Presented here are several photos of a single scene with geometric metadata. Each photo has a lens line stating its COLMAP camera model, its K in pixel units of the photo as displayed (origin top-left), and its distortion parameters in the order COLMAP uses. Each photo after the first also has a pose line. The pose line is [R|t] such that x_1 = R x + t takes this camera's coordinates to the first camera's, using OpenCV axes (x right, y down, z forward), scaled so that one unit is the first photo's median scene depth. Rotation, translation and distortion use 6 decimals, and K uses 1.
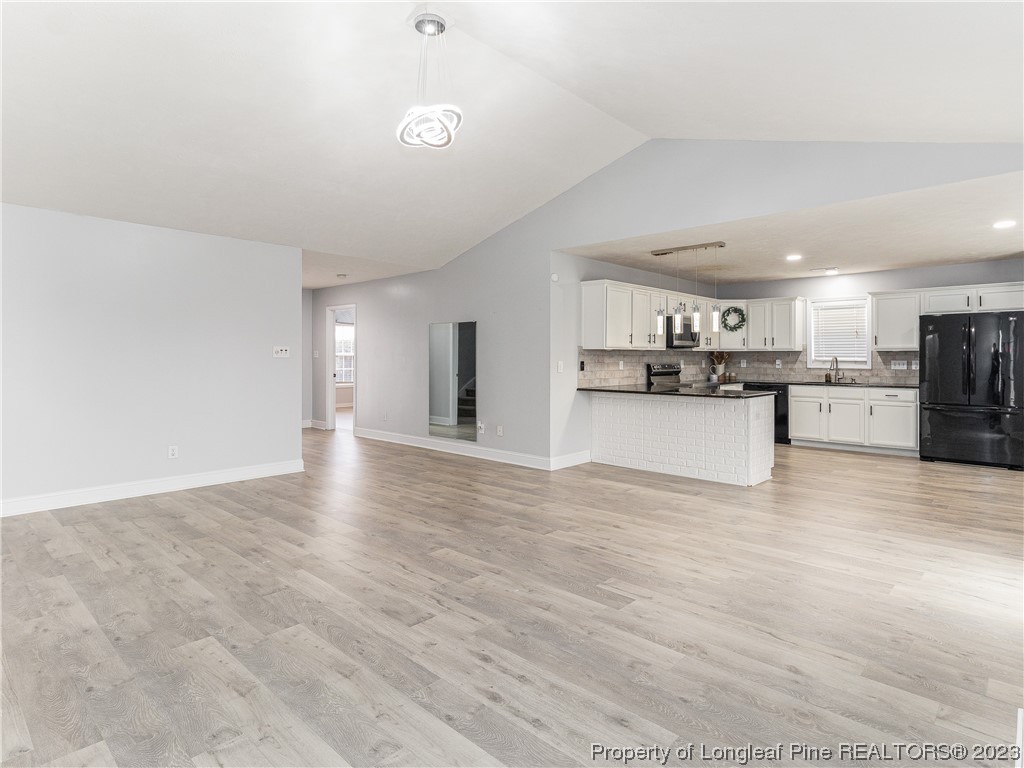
lens RADIAL K [[566.8, 0, 505.0], [0, 566.8, 376.9], [0, 0, 1]] dist [-0.005176, 0.001867]
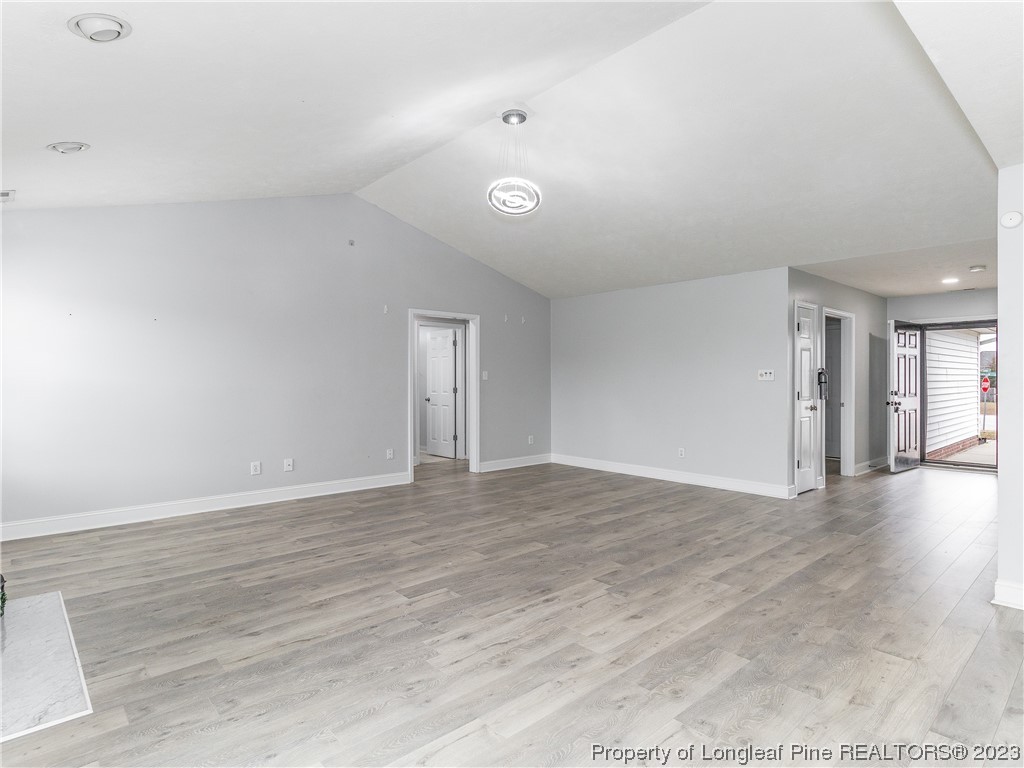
lens RADIAL K [[566.8, 0, 516.9], [0, 566.8, 382.5], [0, 0, 1]] dist [-0.005176, 0.001867]
pose [[-0.082119, 0.005885, -0.996605, 1.398478], [-0.037318, 0.999263, 0.008976, -0.048624], [0.995924, 0.037928, -0.081839, 1.369065]]
